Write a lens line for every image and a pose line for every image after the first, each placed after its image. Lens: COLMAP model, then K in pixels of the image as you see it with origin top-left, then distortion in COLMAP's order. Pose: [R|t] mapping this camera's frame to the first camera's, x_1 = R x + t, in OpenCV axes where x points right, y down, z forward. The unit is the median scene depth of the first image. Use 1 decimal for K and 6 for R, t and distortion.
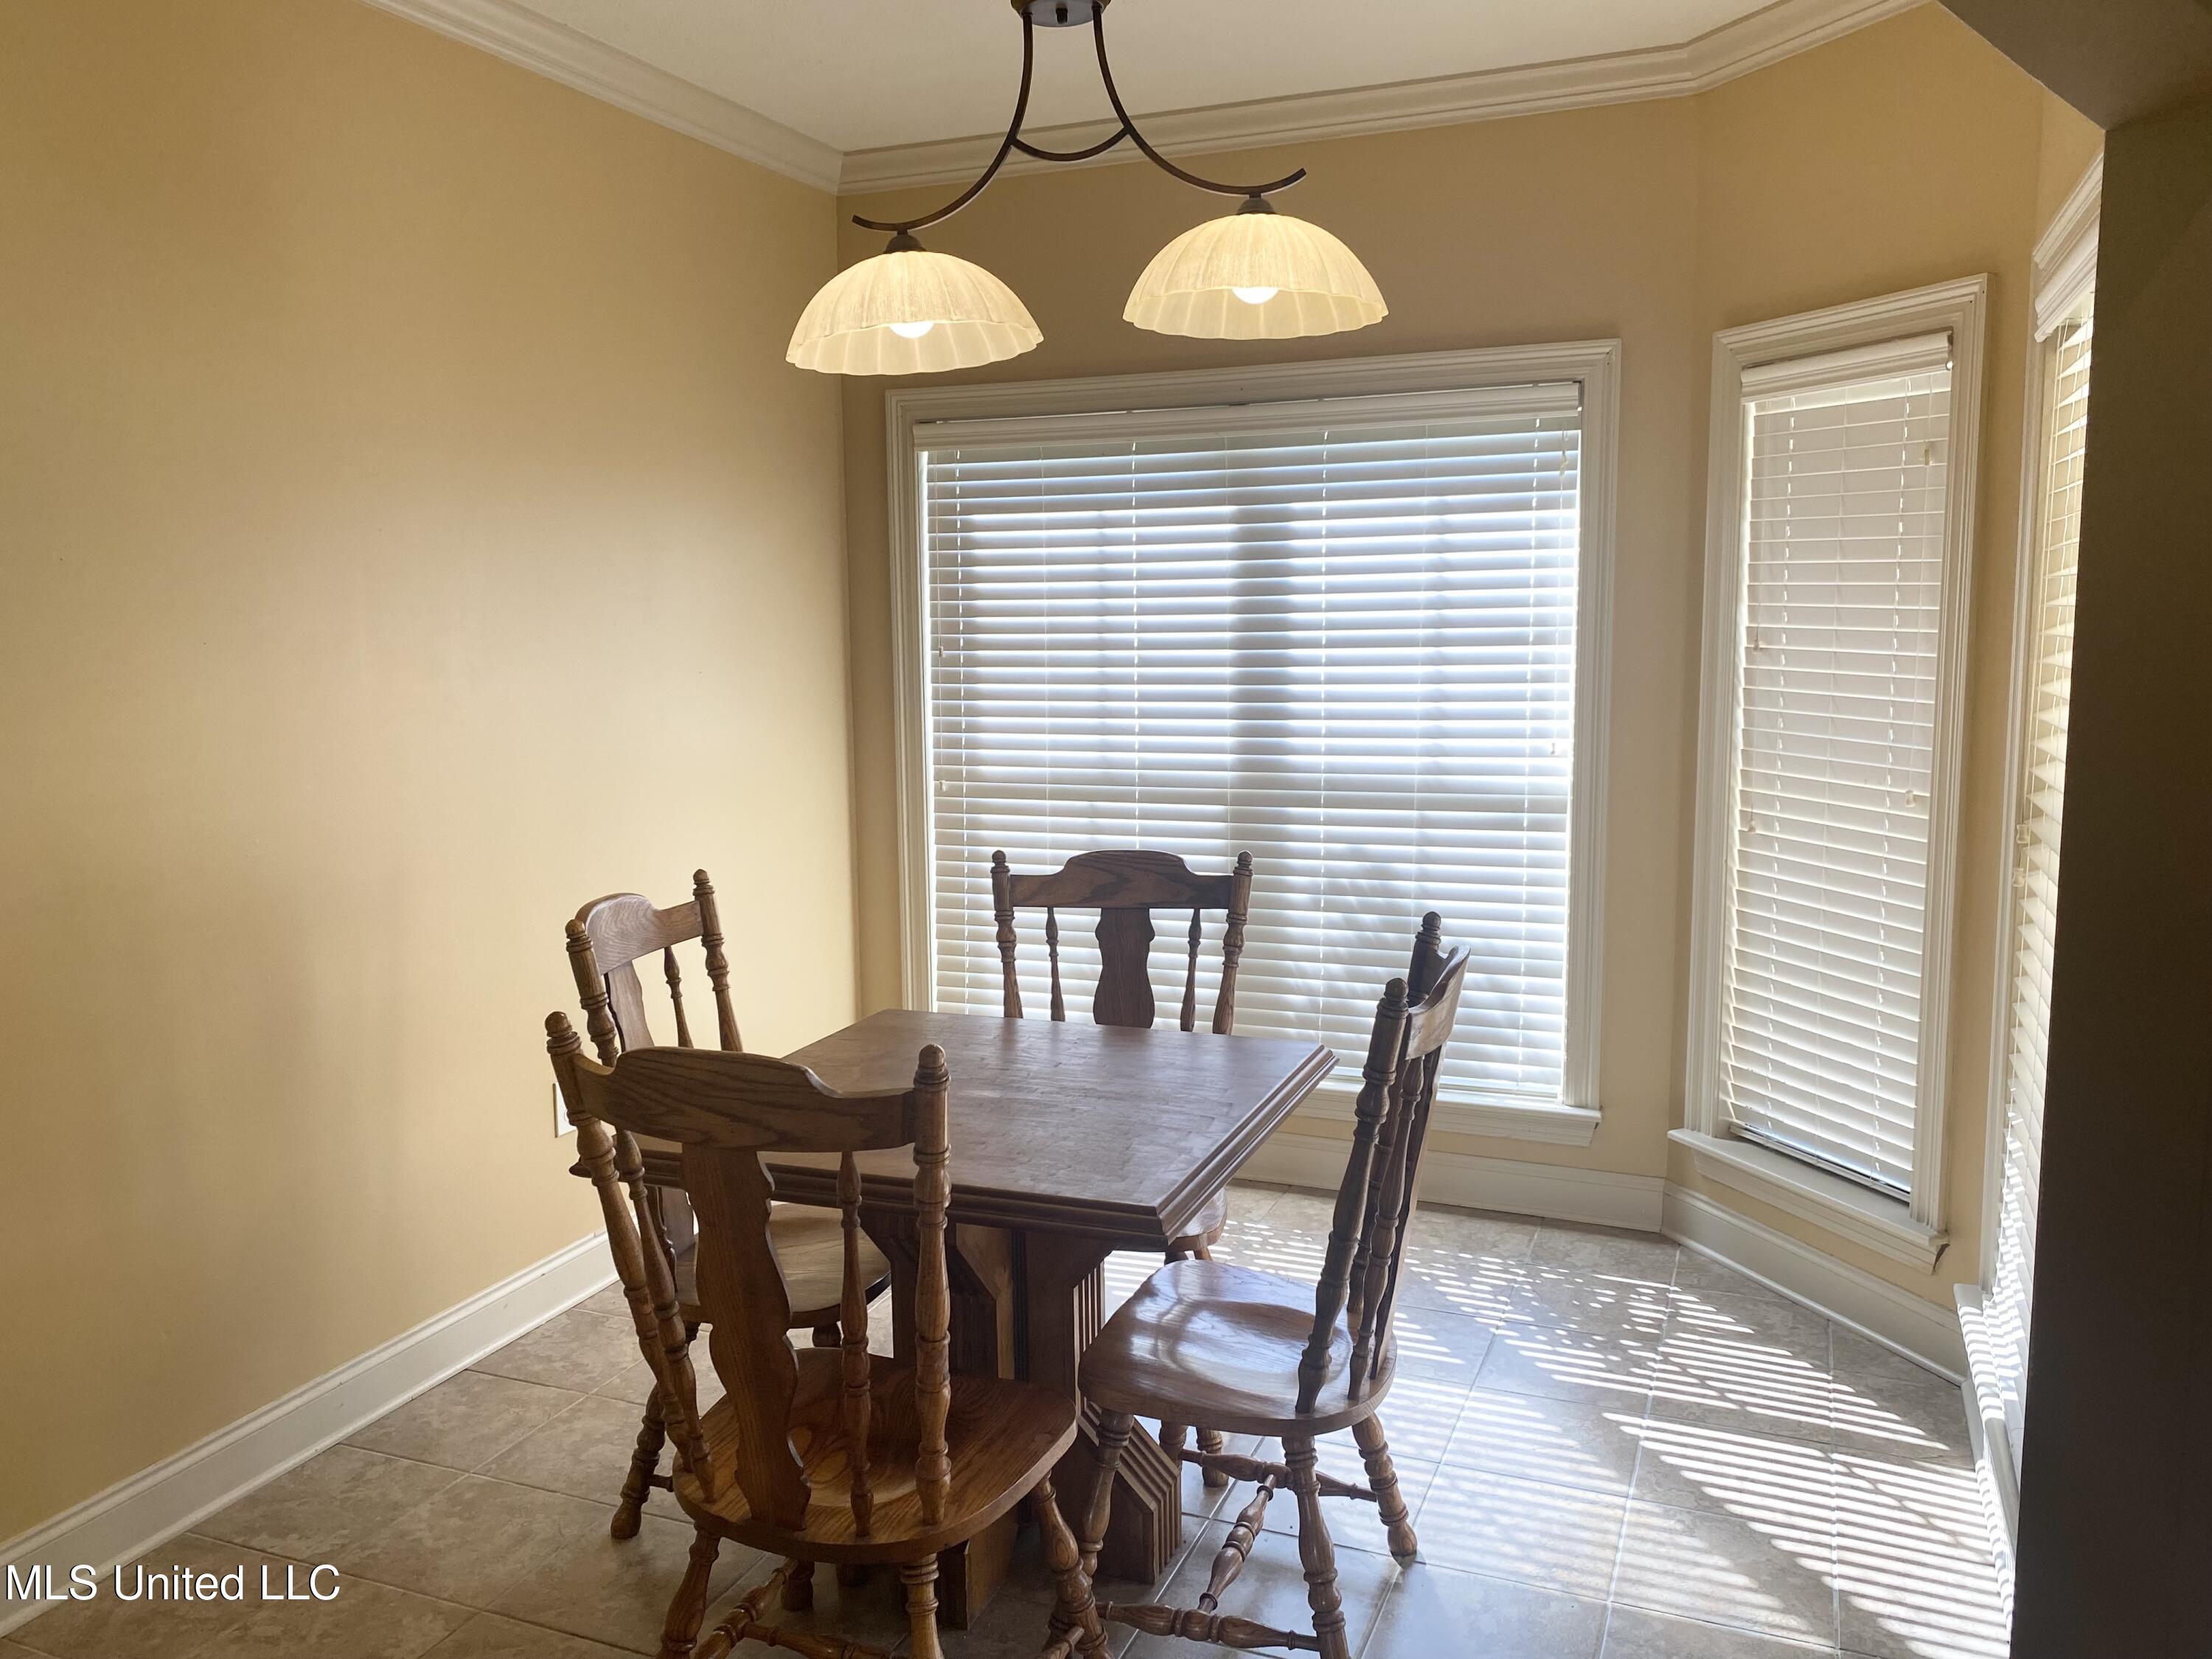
lens RADIAL K [[1663.7, 0, 1106.0], [0, 1663.7, 829.5], [0, 0, 1]] dist [0.121907, -0.002201]
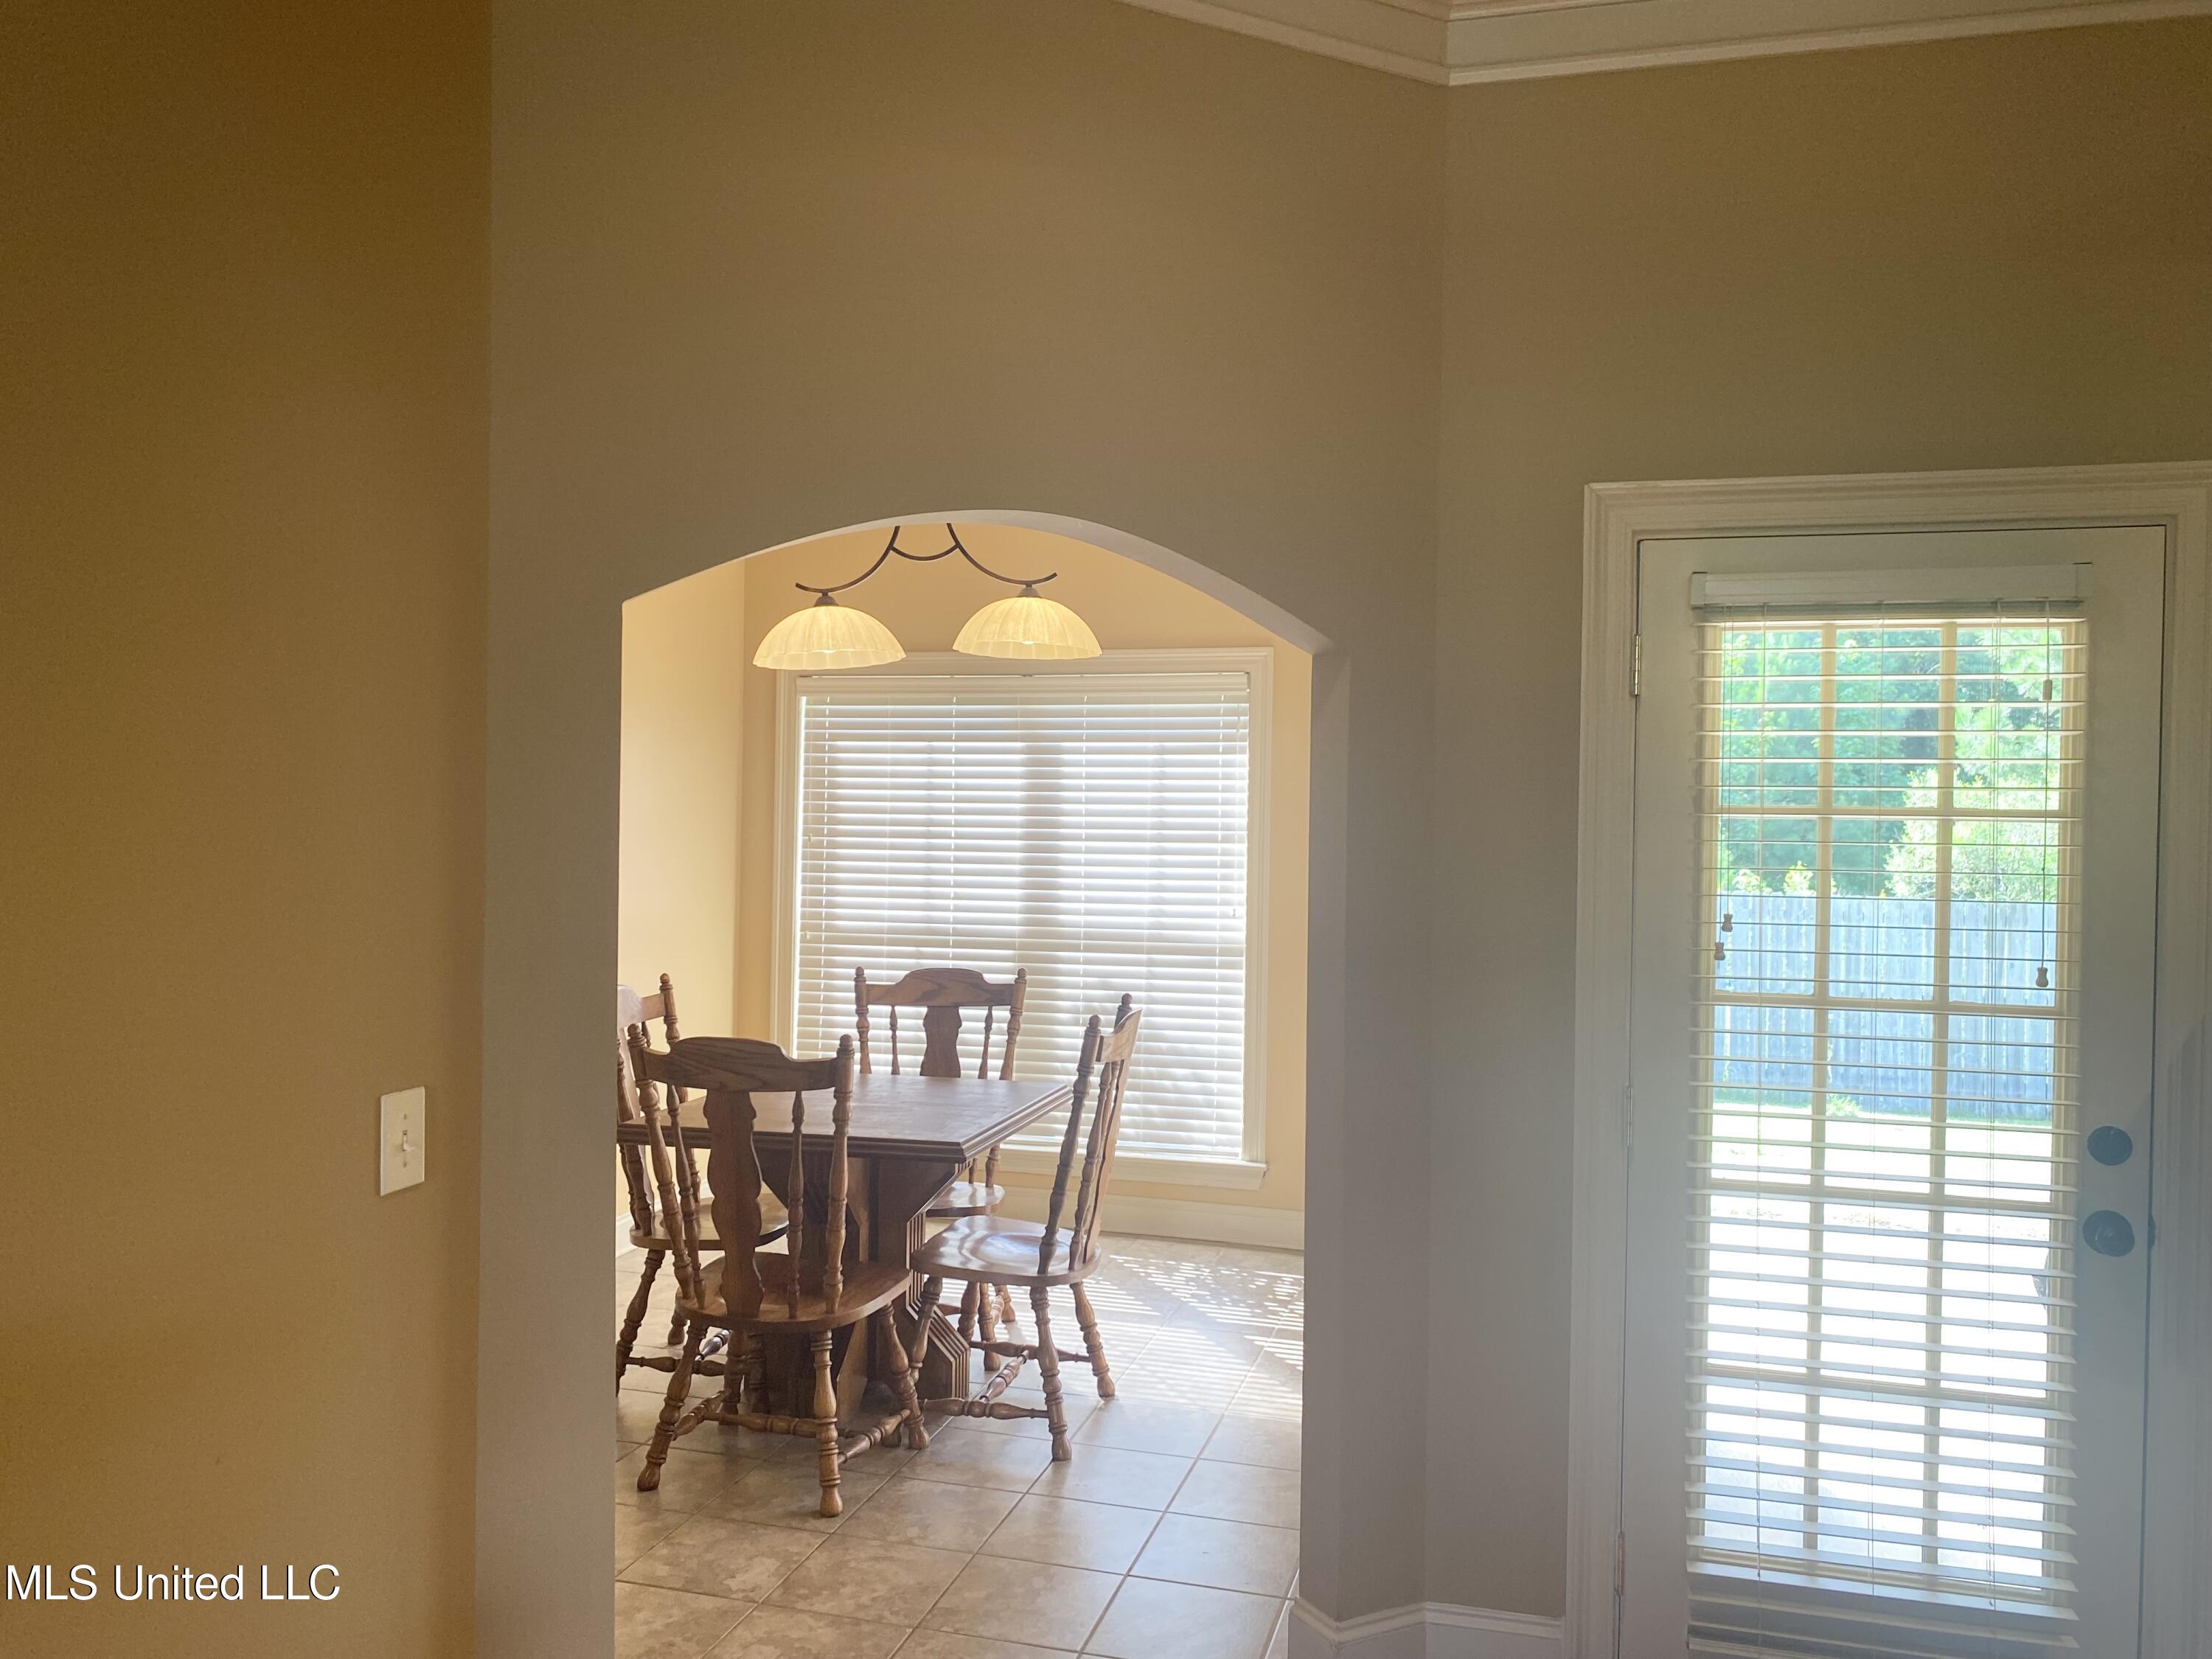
lens RADIAL K [[1657.8, 0, 1106.0], [0, 1657.8, 829.5], [0, 0, 1]] dist [0.080682, -0.000689]
pose [[0.993151, 0.025956, 0.113918, -0.017461], [-0.012215, 0.992735, -0.119701, 0.066252], [-0.116197, 0.117490, 0.986253, -0.524430]]
